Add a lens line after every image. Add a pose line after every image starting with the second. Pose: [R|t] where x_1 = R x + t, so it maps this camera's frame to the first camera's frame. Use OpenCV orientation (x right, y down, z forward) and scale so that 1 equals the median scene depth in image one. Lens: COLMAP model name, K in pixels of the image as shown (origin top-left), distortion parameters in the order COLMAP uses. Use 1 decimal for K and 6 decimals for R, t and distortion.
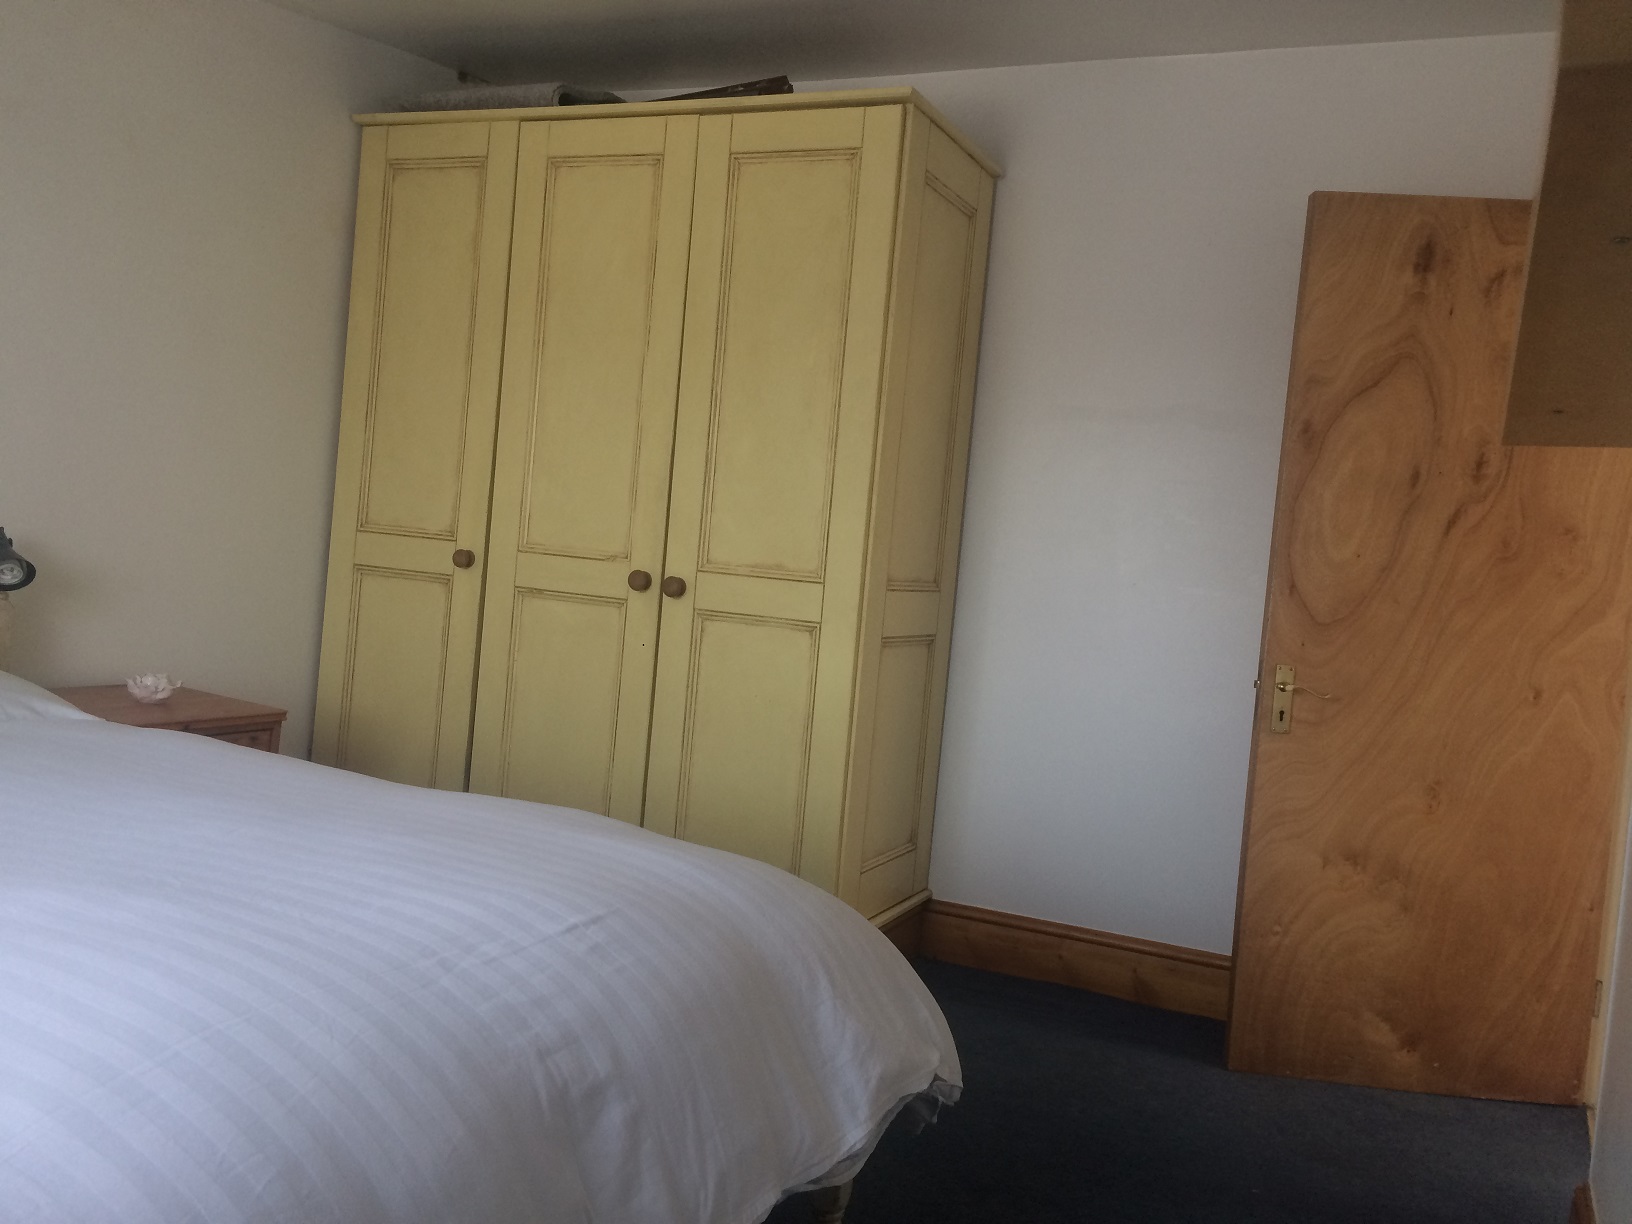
lens RADIAL K [[1396.4, 0, 816.0], [0, 1396.4, 612.0], [0, 0, 1]] dist [0.086237, -0.108770]
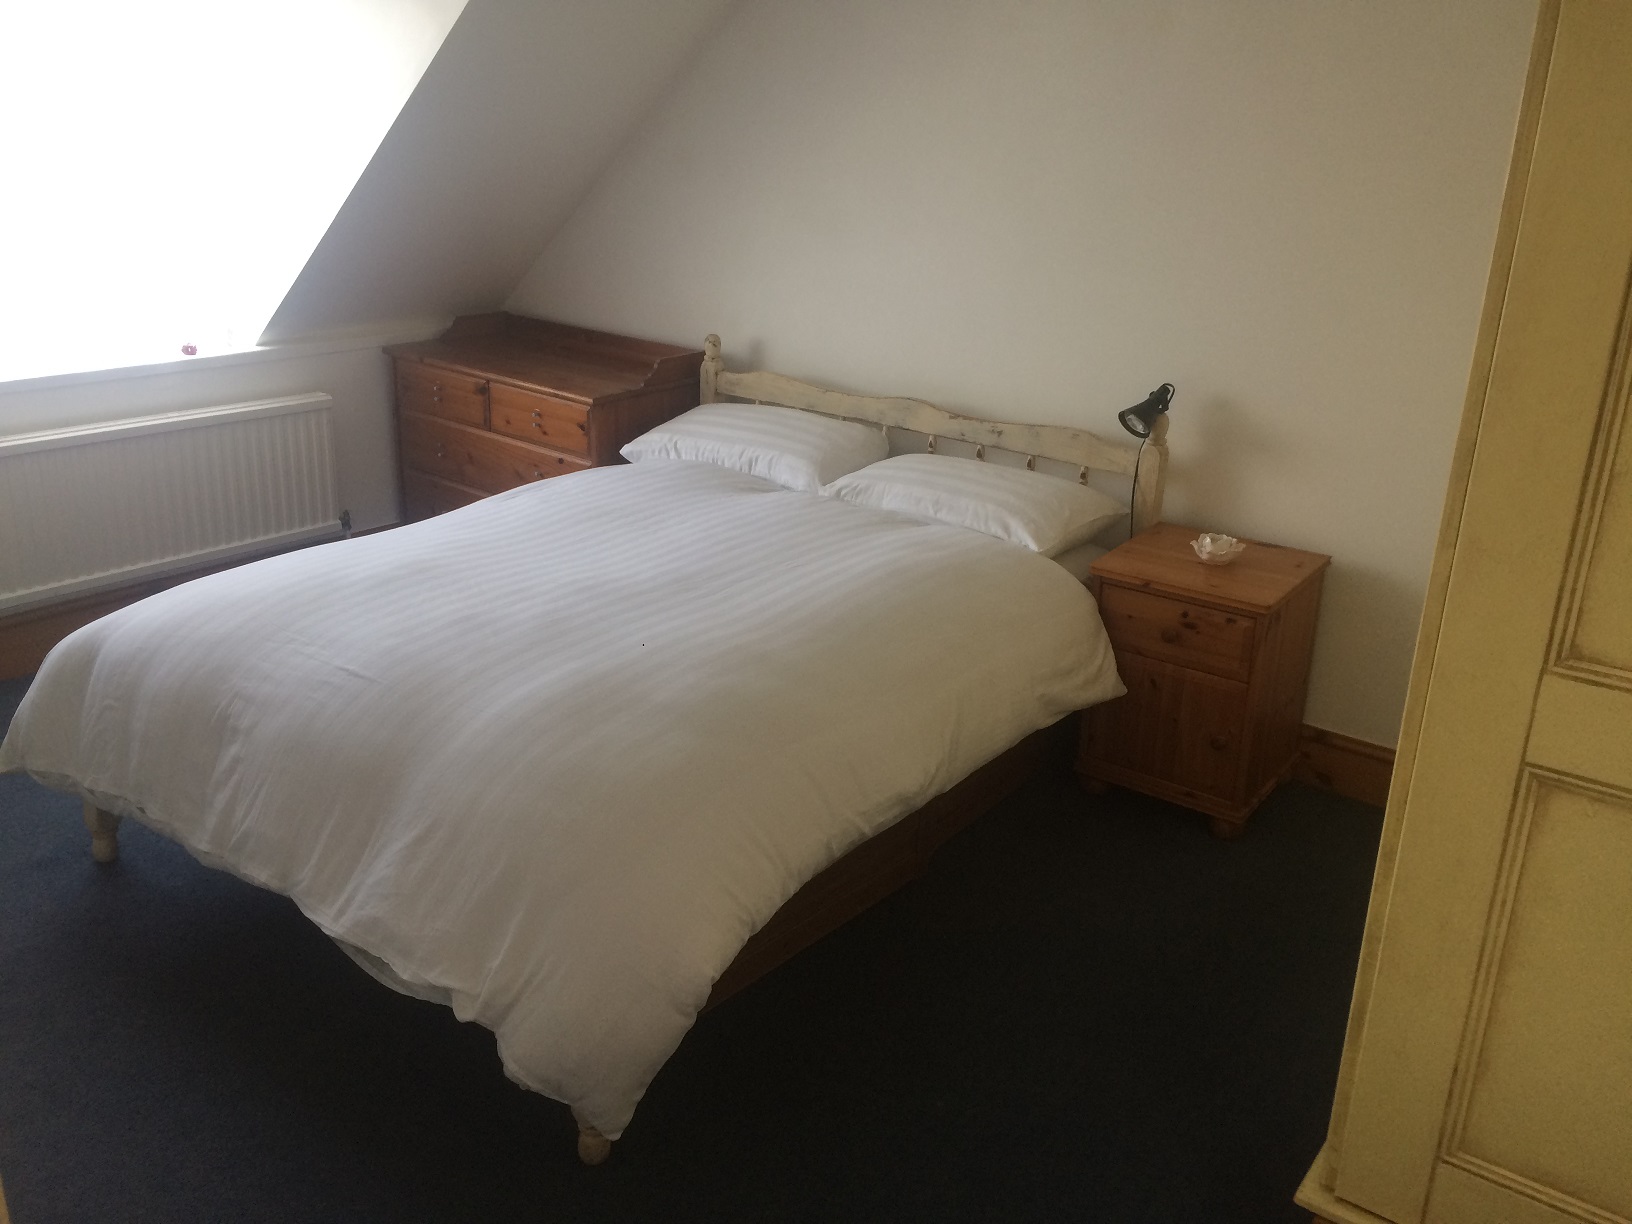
lens RADIAL K [[1377.7, 0, 794.7], [0, 1377.7, 595.5], [0, 0, 1]] dist [0.079570, -0.088964]
pose [[-0.219413, 0.230720, -0.947959, 0.518926], [-0.090834, 0.962585, 0.255304, -0.130687], [0.971394, 0.142124, -0.190246, 0.795691]]
